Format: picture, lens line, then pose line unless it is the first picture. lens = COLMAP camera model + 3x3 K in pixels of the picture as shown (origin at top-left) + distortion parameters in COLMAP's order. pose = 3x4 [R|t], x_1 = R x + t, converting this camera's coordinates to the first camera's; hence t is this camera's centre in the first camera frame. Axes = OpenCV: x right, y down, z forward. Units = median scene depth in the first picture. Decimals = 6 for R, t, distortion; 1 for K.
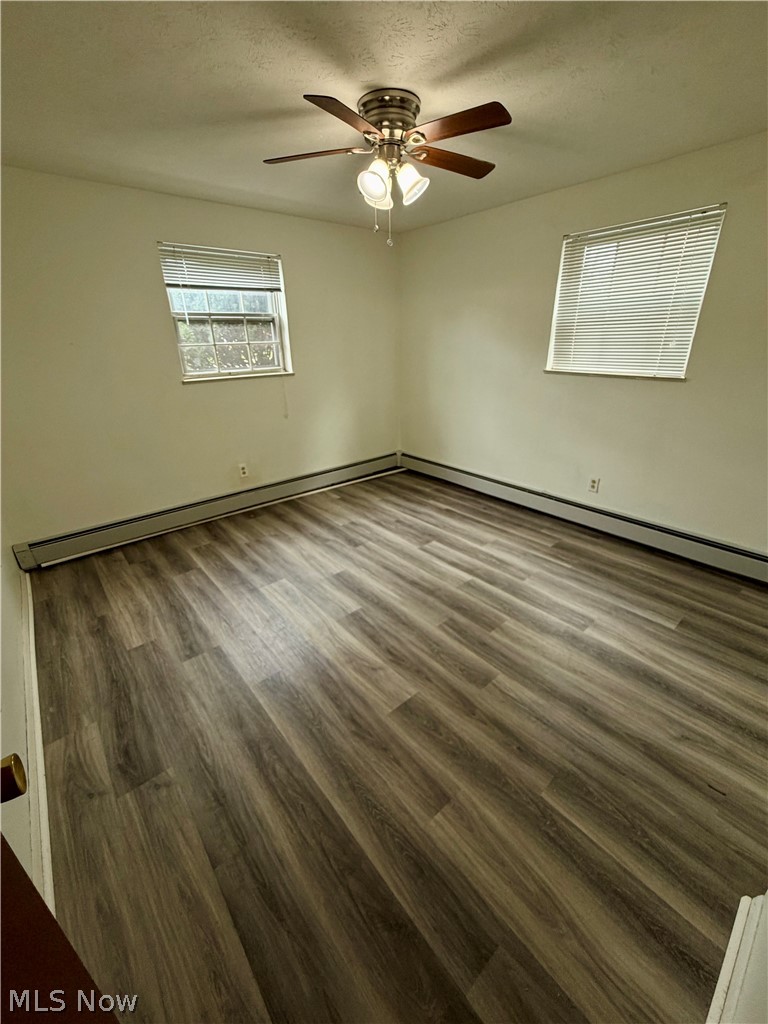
lens RADIAL K [[409.3, 0, 384.5], [0, 409.3, 508.1], [0, 0, 1]] dist [-0.003586, -0.000353]
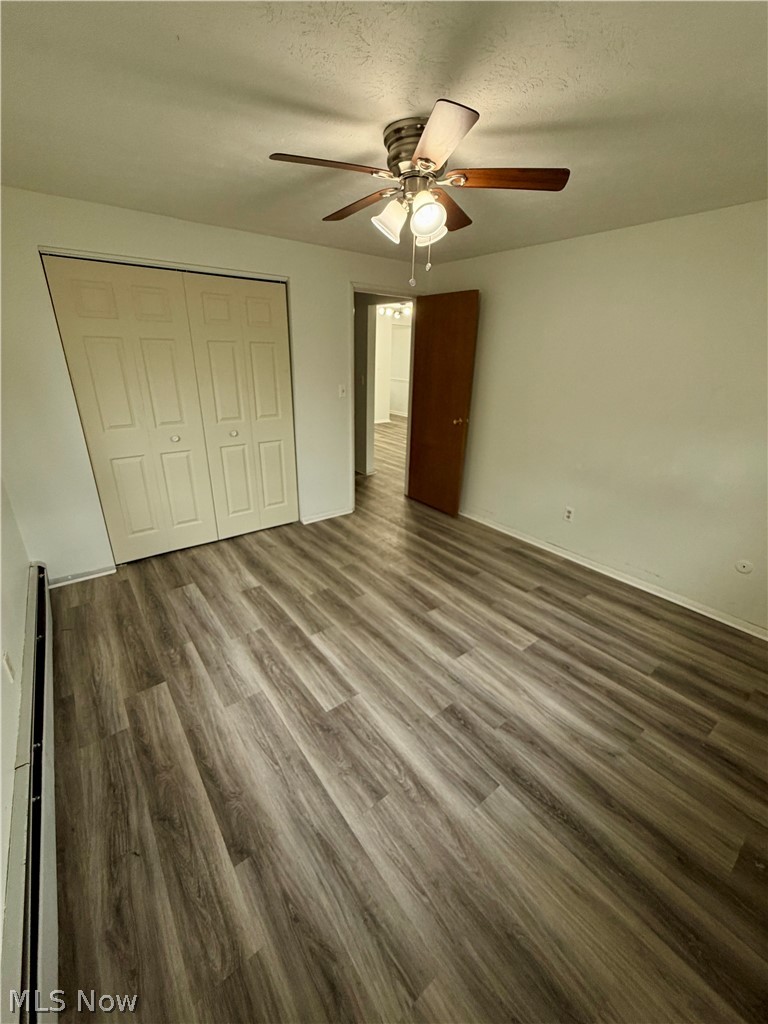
lens RADIAL K [[409.3, 0, 384.5], [0, 409.3, 508.1], [0, 0, 1]] dist [-0.003586, -0.000353]
pose [[-0.998954, -0.018221, 0.041937, 0.016130], [0.015857, 0.722202, 0.691500, -0.637989], [-0.042887, 0.691442, -0.721158, 1.391555]]
